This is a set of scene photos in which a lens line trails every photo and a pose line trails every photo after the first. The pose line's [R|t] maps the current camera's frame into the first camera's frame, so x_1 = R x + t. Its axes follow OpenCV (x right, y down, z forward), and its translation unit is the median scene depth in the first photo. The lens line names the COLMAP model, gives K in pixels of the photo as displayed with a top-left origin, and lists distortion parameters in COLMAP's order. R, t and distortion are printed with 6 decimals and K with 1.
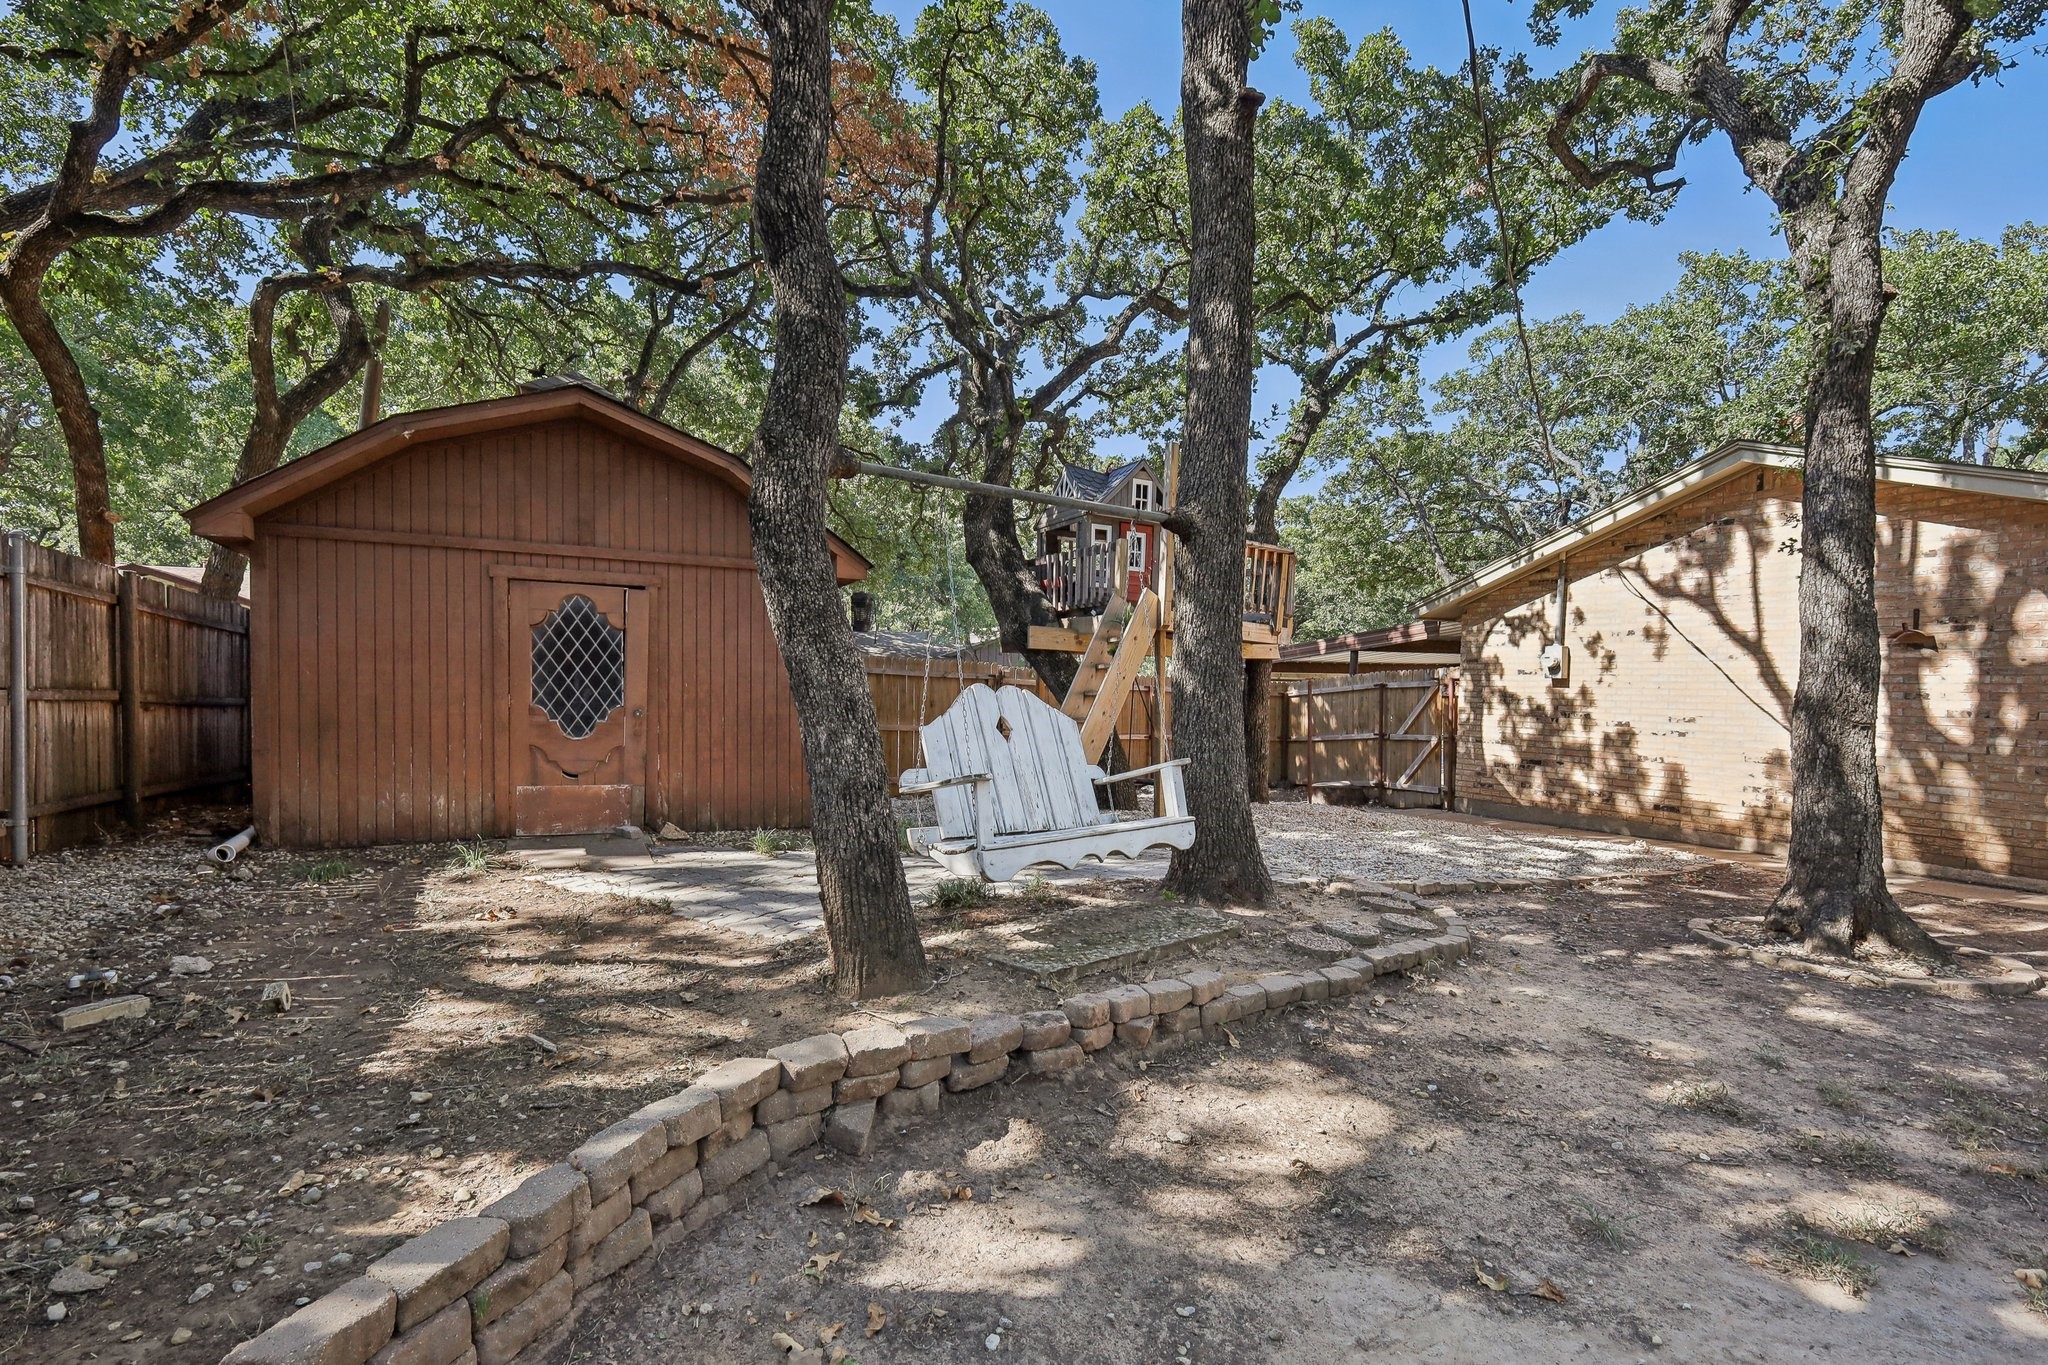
lens RADIAL K [[913.5, 0, 1025.2], [0, 913.5, 671.8], [0, 0, 1]] dist [0.001208, -0.000024]
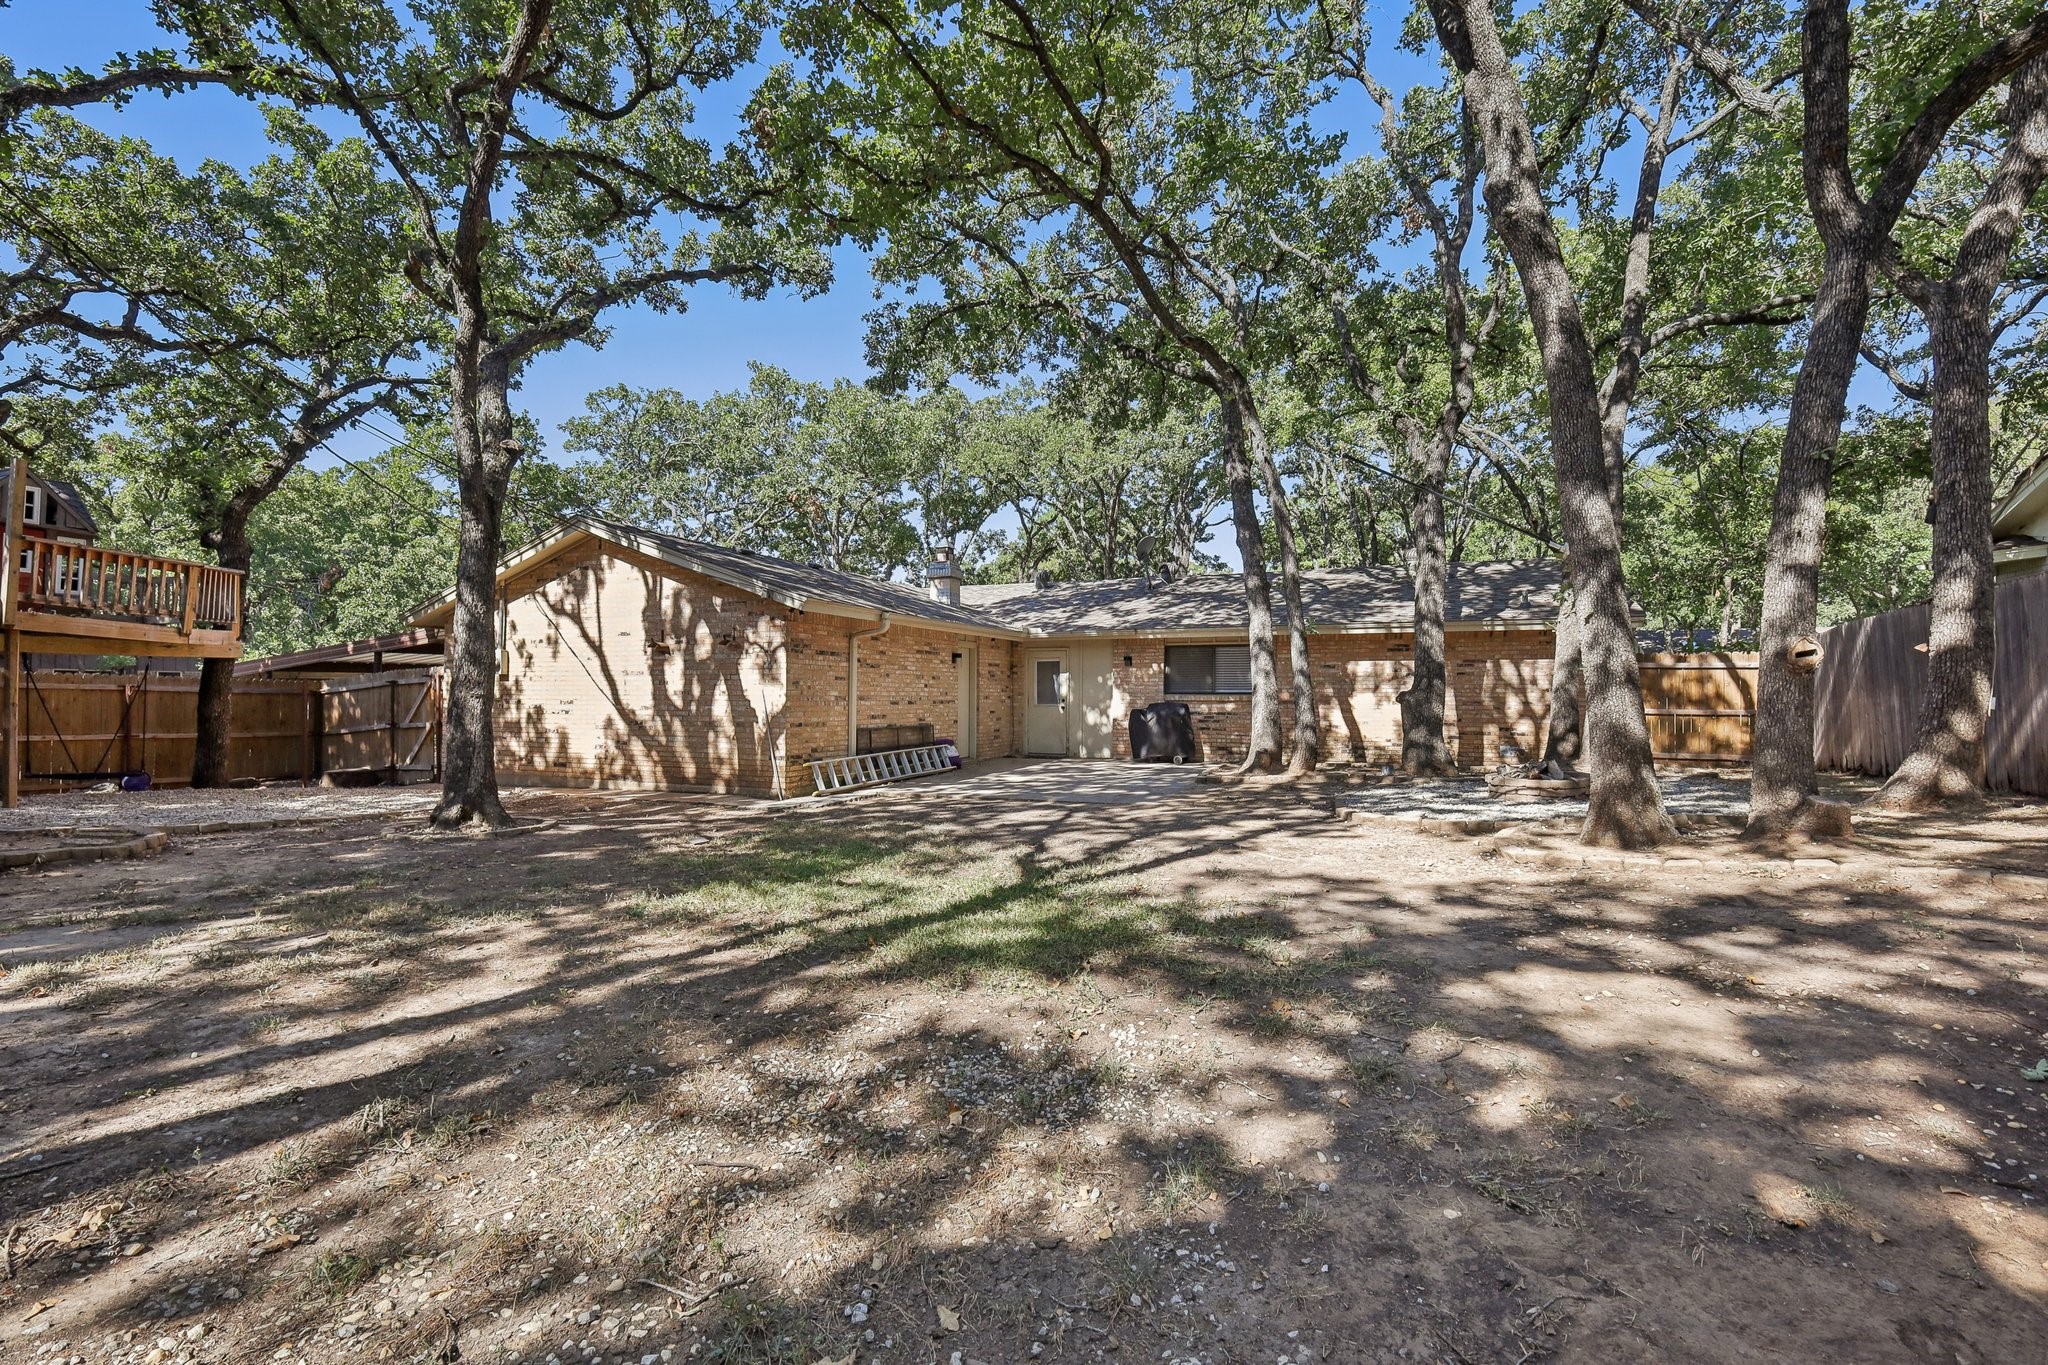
lens RADIAL K [[913.5, 0, 1025.2], [0, 913.5, 671.8], [0, 0, 1]] dist [0.001208, -0.000024]
pose [[0.766716, -0.002434, 0.641982, 0.325433], [0.009098, 0.999934, -0.007075, 0.022976], [-0.641922, 0.011266, 0.766687, -0.548786]]
